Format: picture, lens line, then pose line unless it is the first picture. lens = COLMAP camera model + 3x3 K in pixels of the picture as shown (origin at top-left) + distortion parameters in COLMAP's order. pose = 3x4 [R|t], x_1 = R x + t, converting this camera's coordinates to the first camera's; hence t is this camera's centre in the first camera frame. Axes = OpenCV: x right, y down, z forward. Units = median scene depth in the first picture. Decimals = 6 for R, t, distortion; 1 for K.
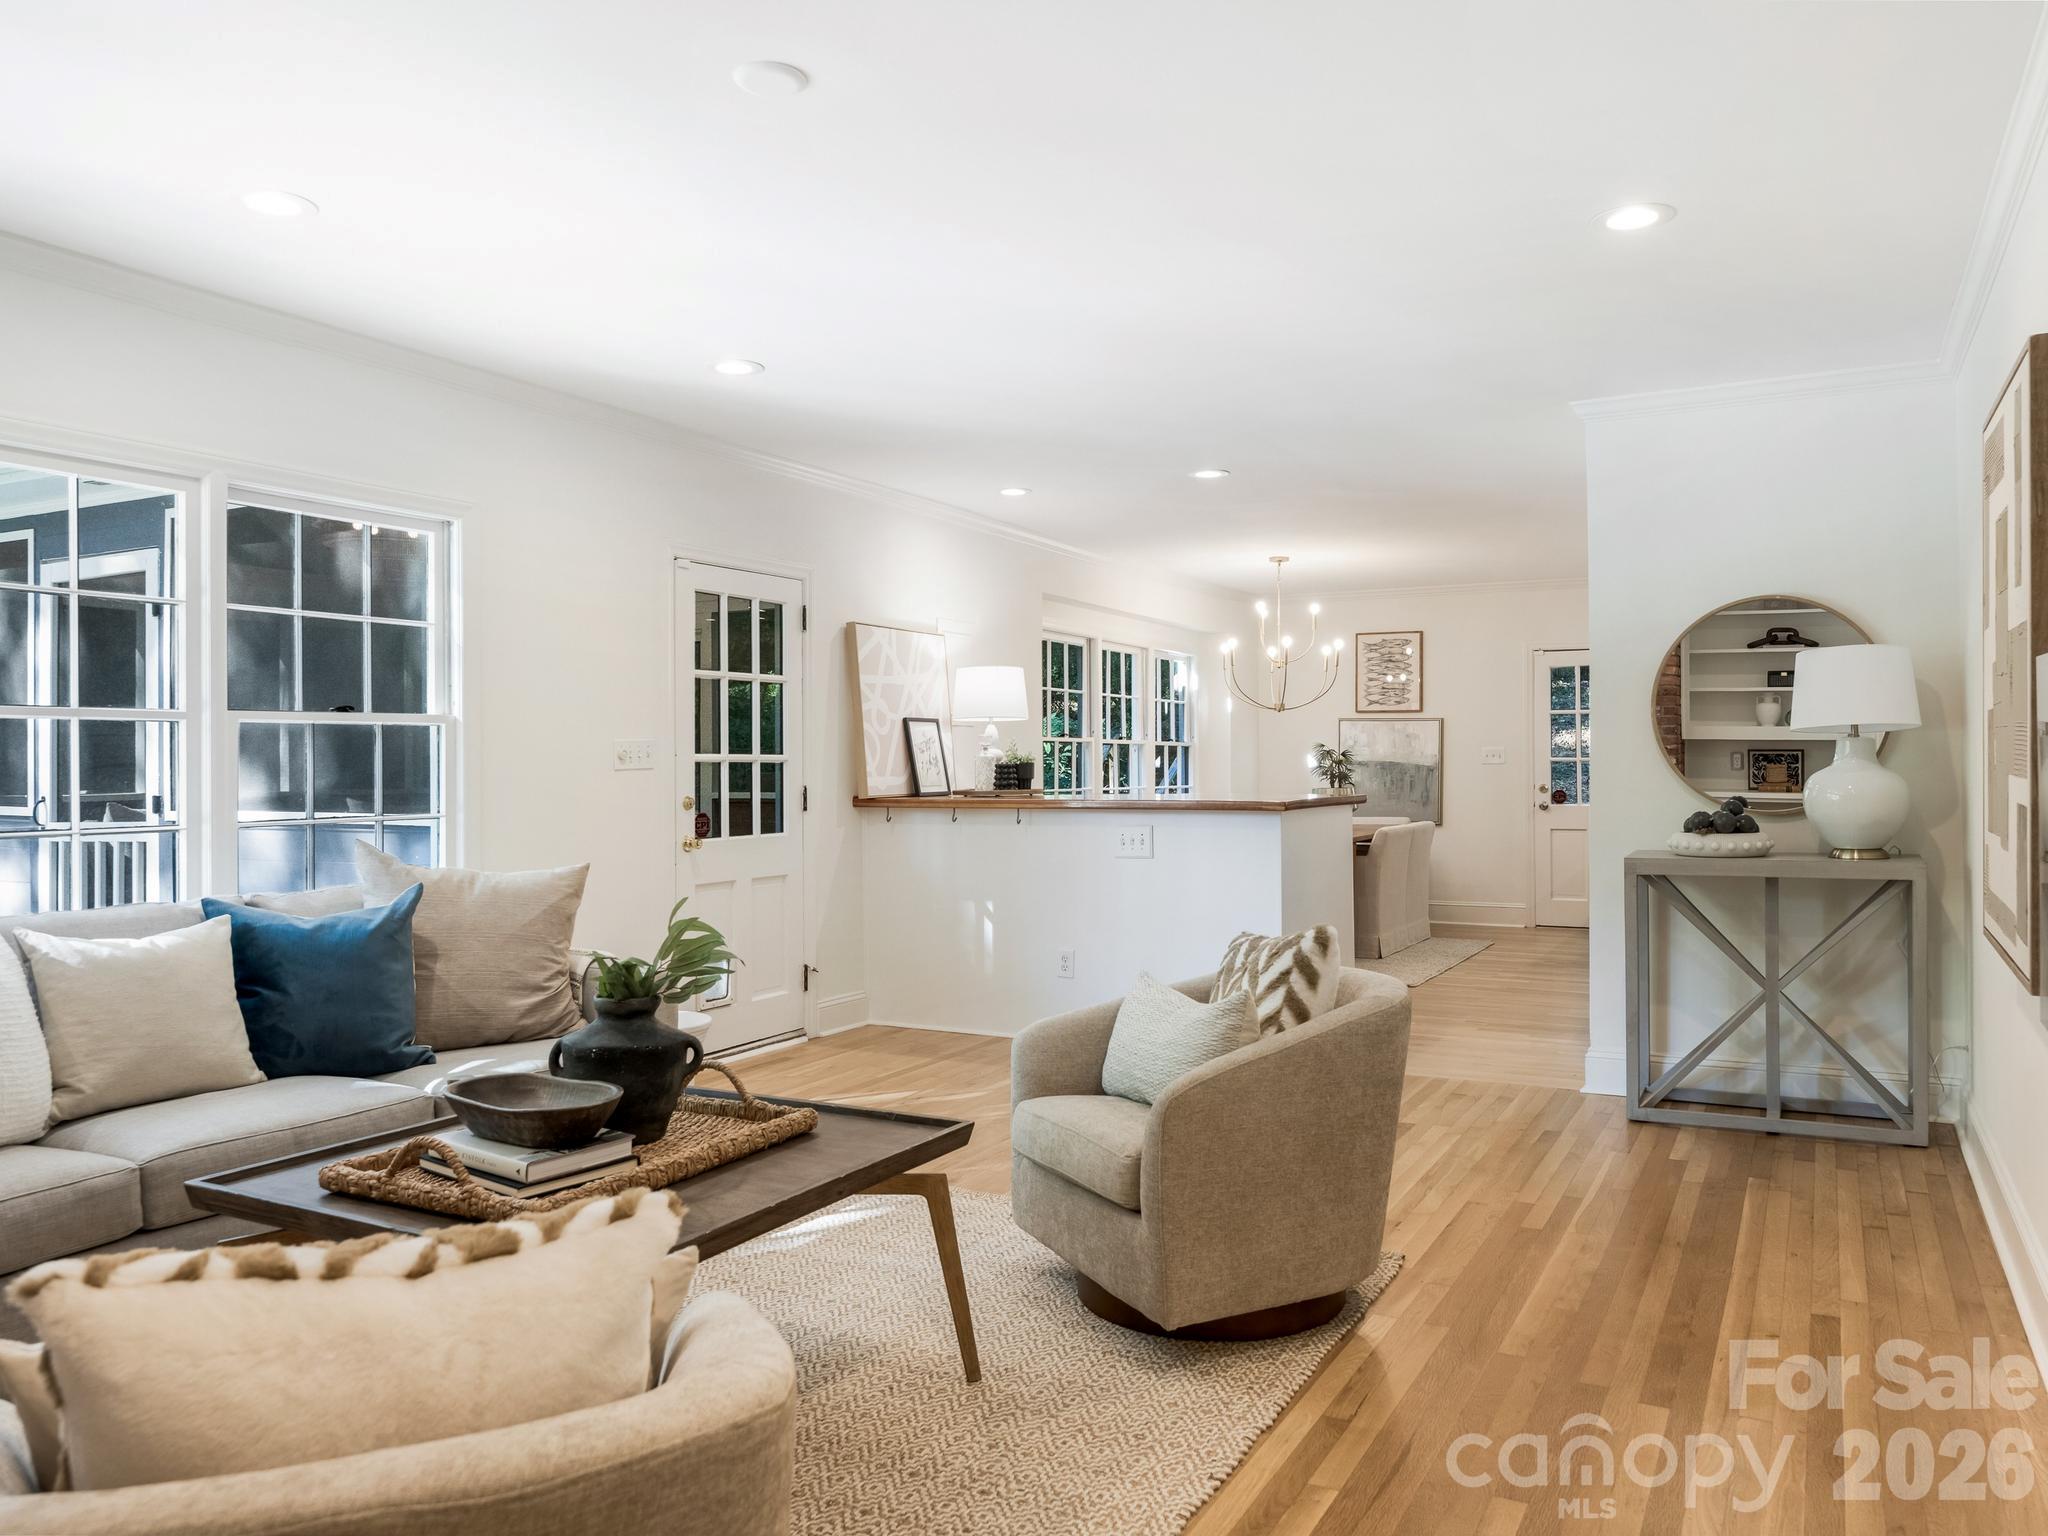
lens RADIAL K [[1513.7, 0, 1024.1], [0, 1513.7, 765.4], [0, 0, 1]] dist [-0.008497, -0.001089]
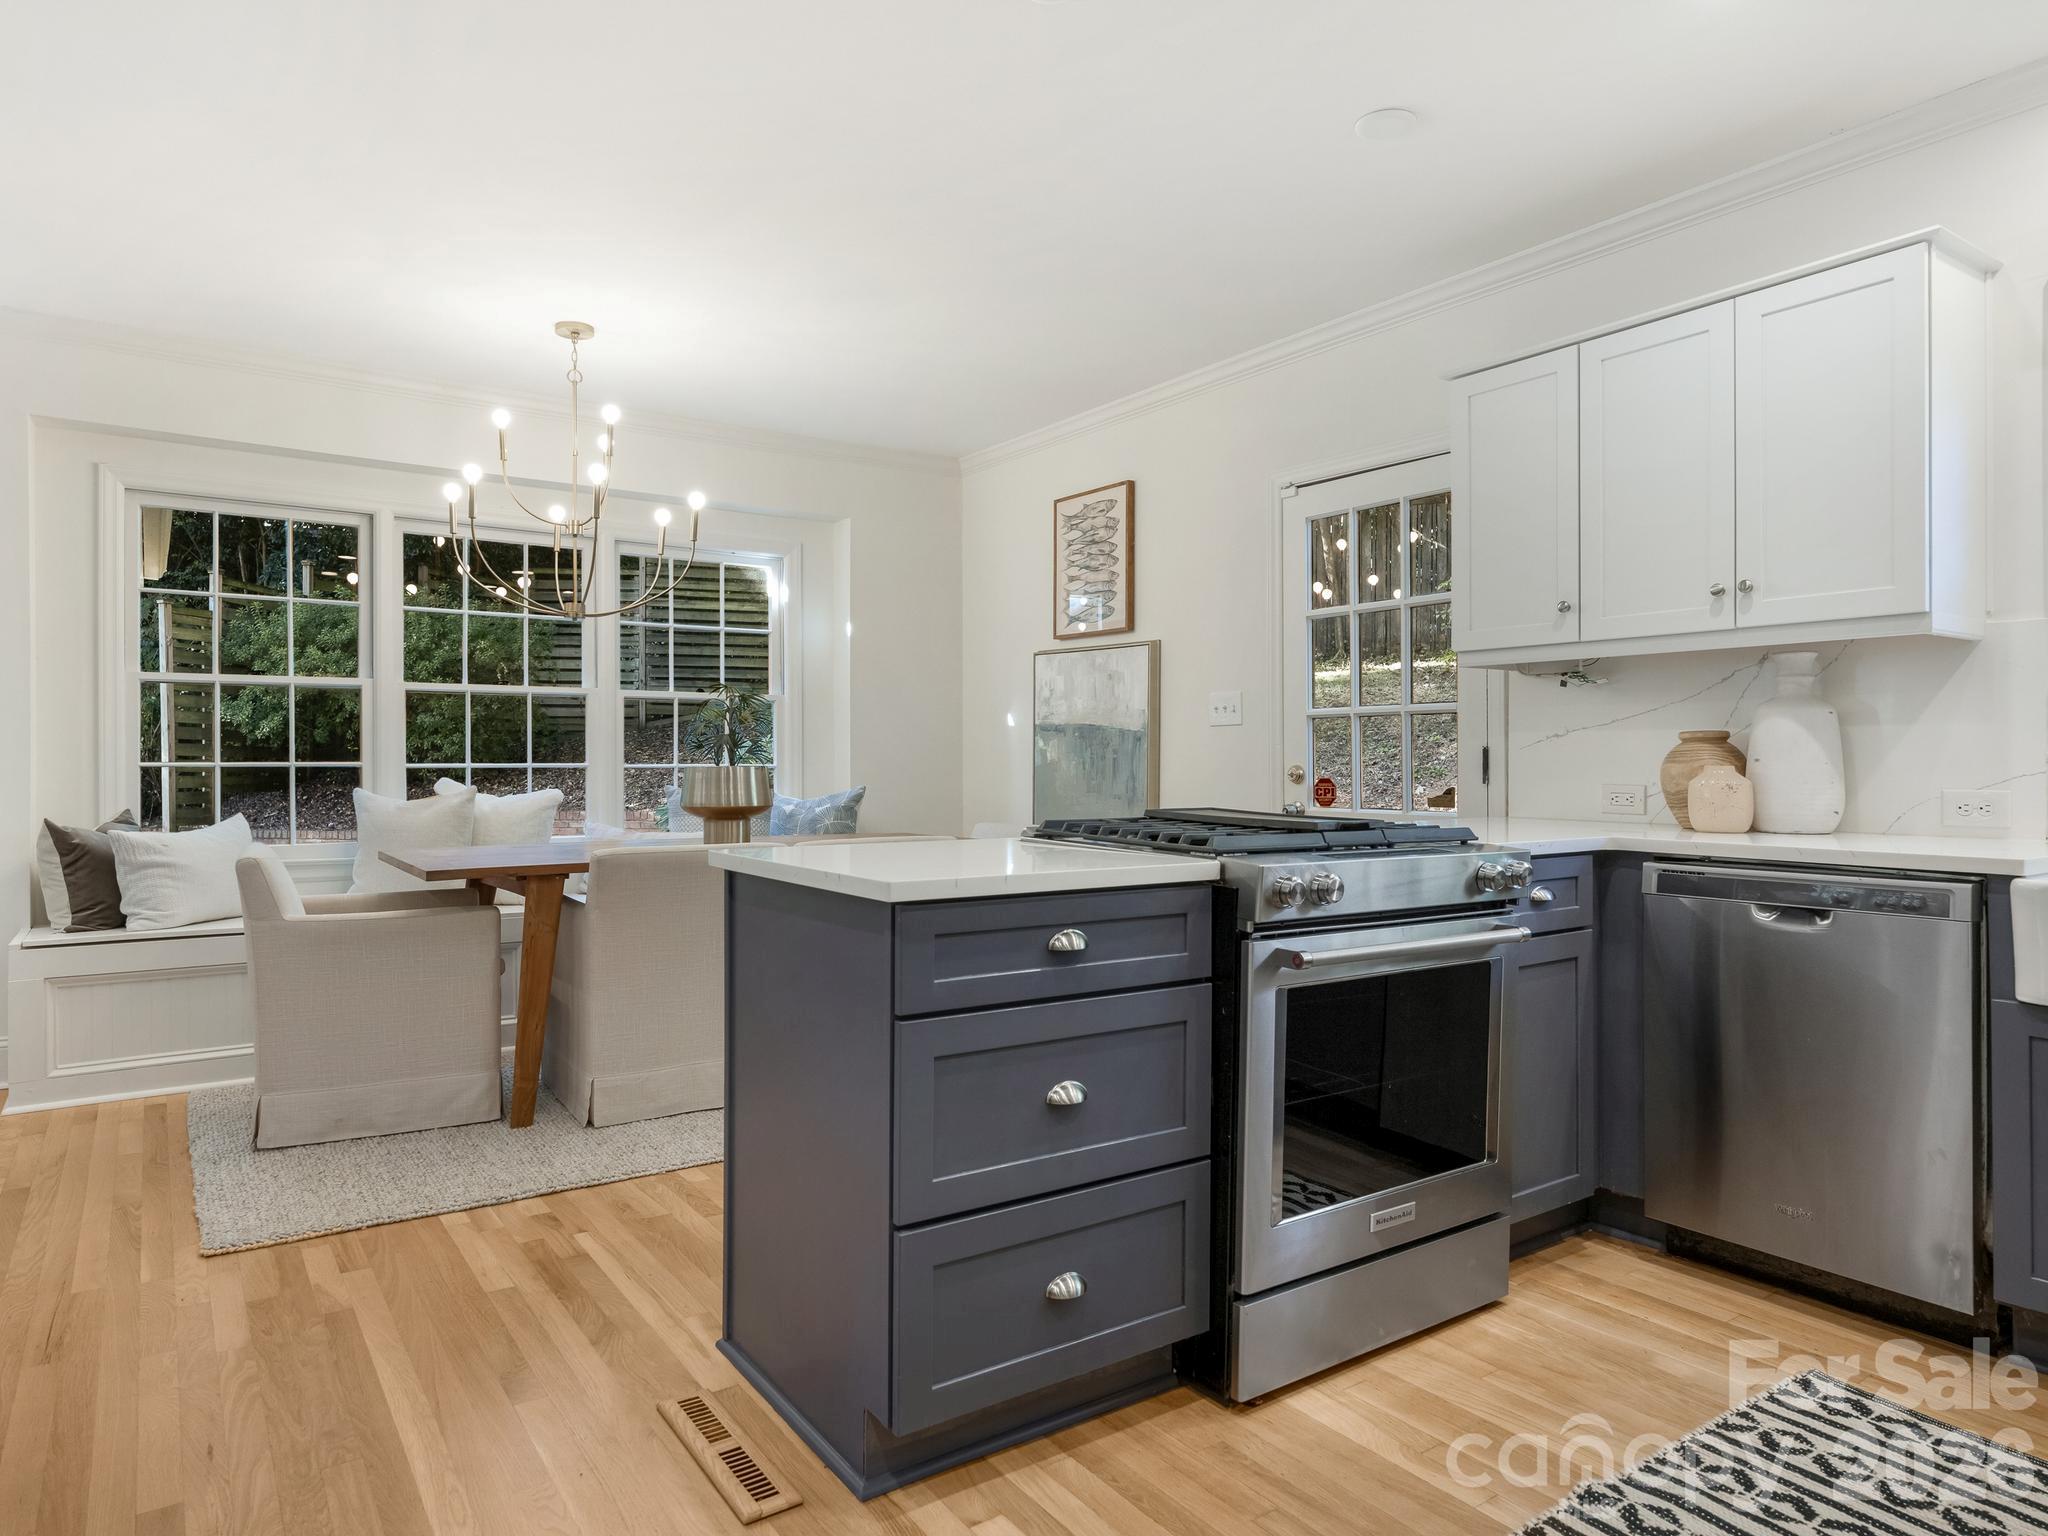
lens RADIAL K [[1254.6, 0, 1018.4], [0, 1254.6, 764.9], [0, 0, 1]] dist [-0.005295, 0.002219]
pose [[0.885524, 0.005708, -0.464559, 0.446625], [-0.004989, 0.999984, 0.002776, 0.011497], [0.464567, -0.000141, 0.885538, 0.602593]]
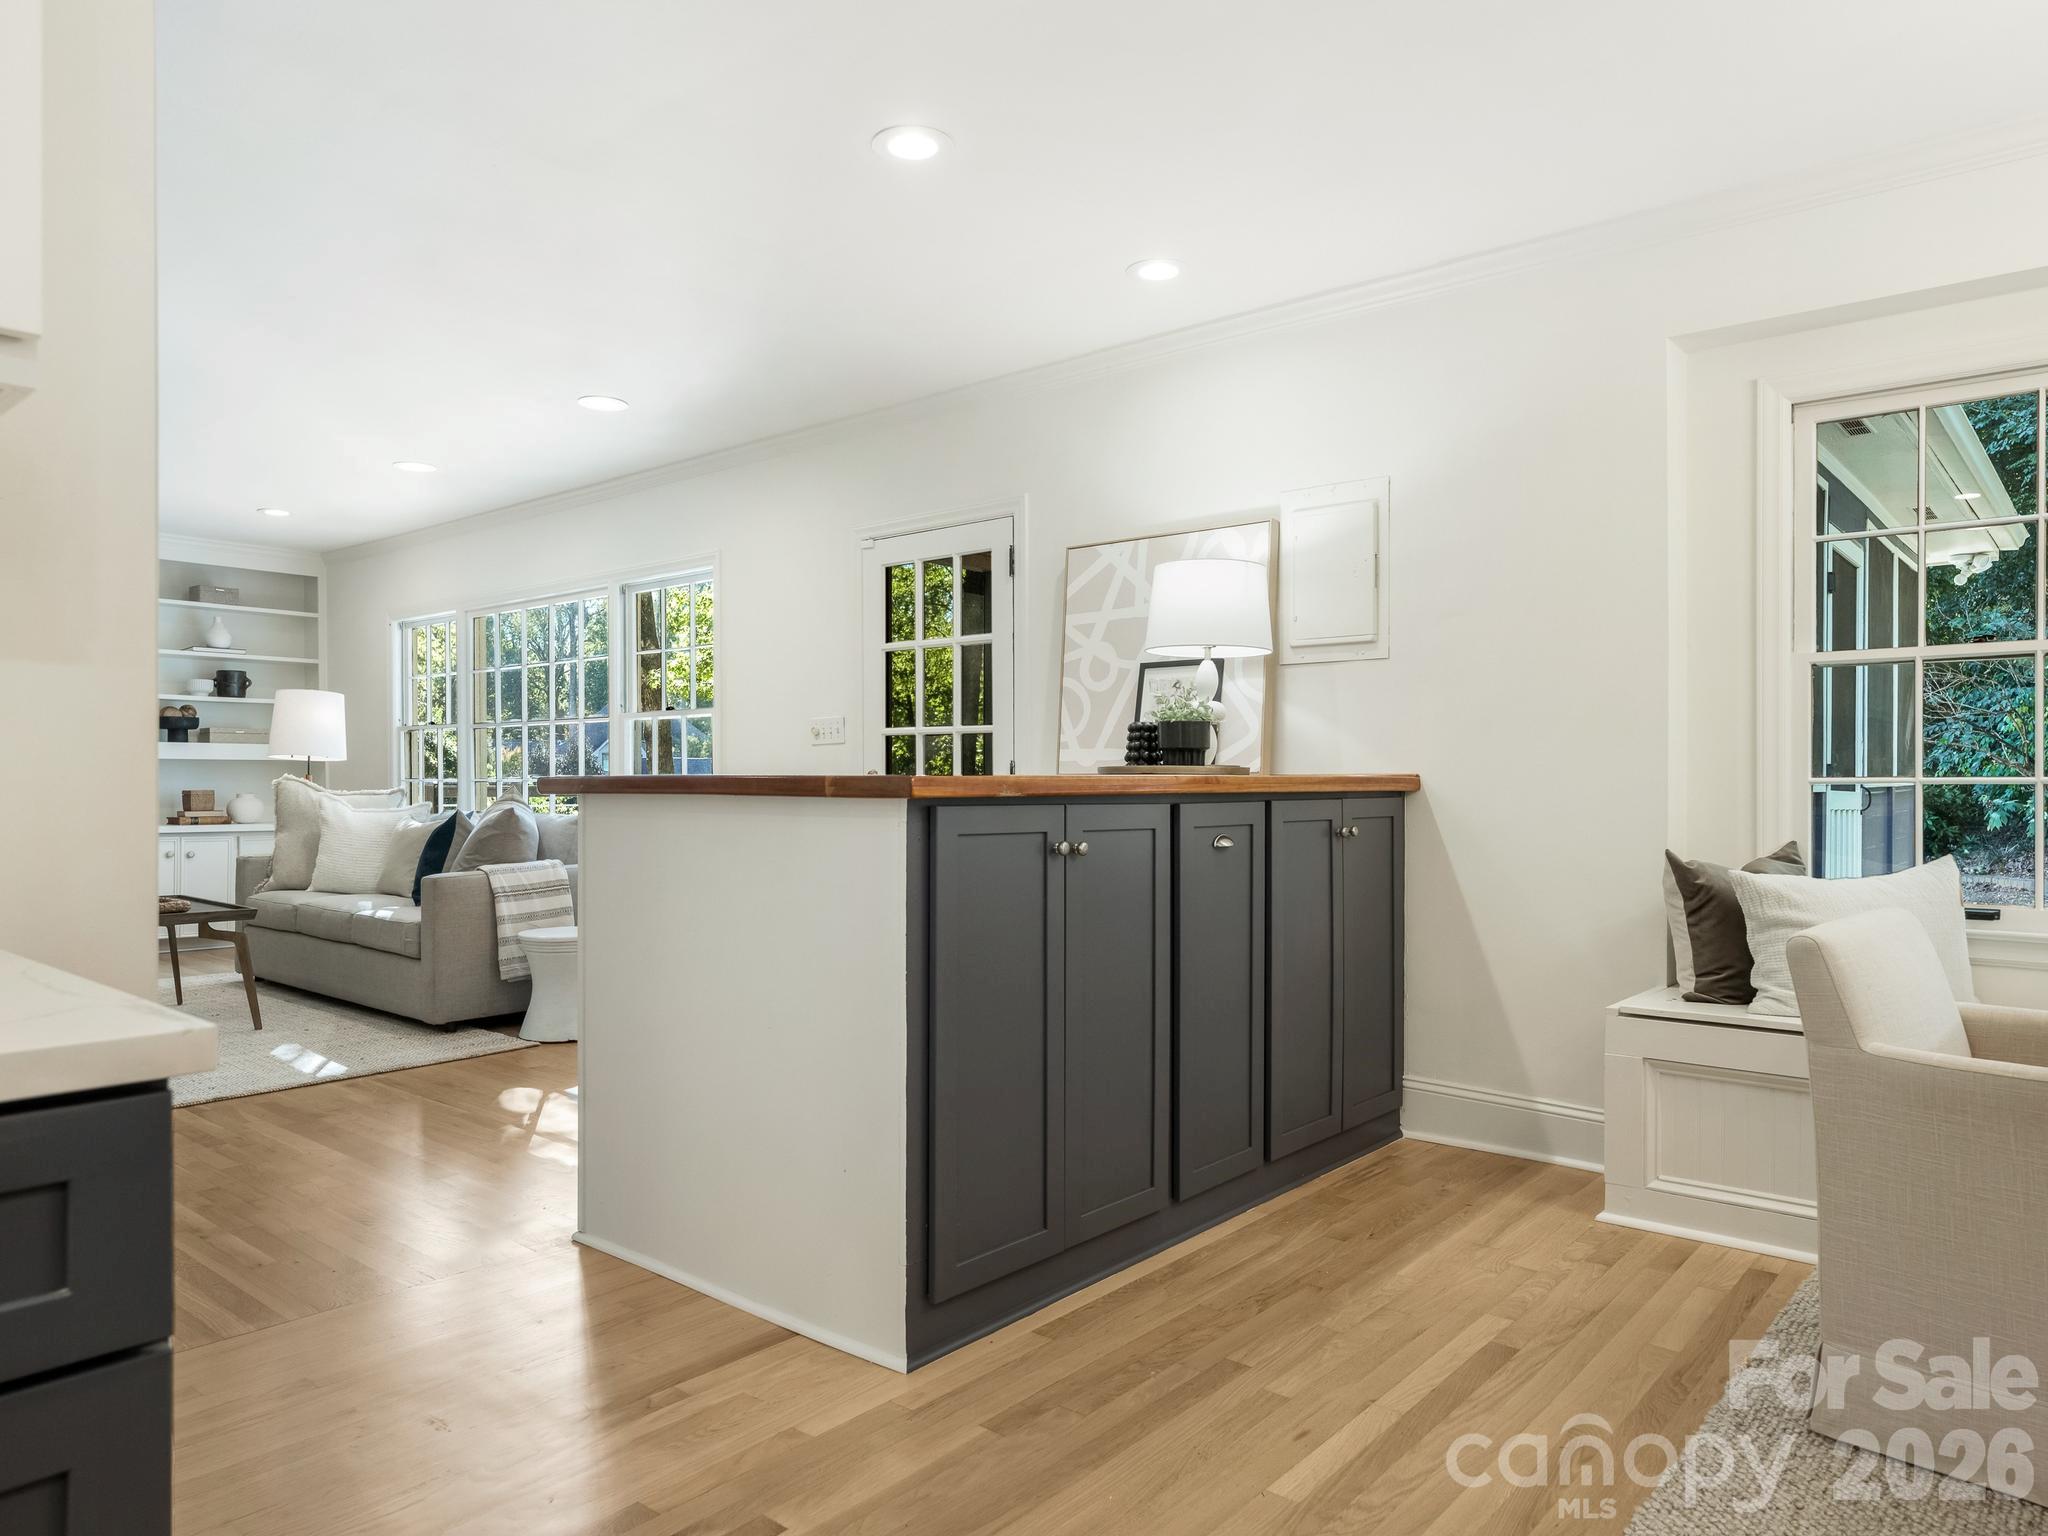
lens RADIAL K [[1339.3, 0, 1027.2], [0, 1339.3, 782.2], [0, 0, 1]] dist [-0.002142, 0.002423]
pose [[-0.222332, 0.011314, -0.974905, 0.354306], [0.002092, 0.999936, 0.011127, 0.010635], [0.974969, 0.000434, -0.222341, 0.718993]]
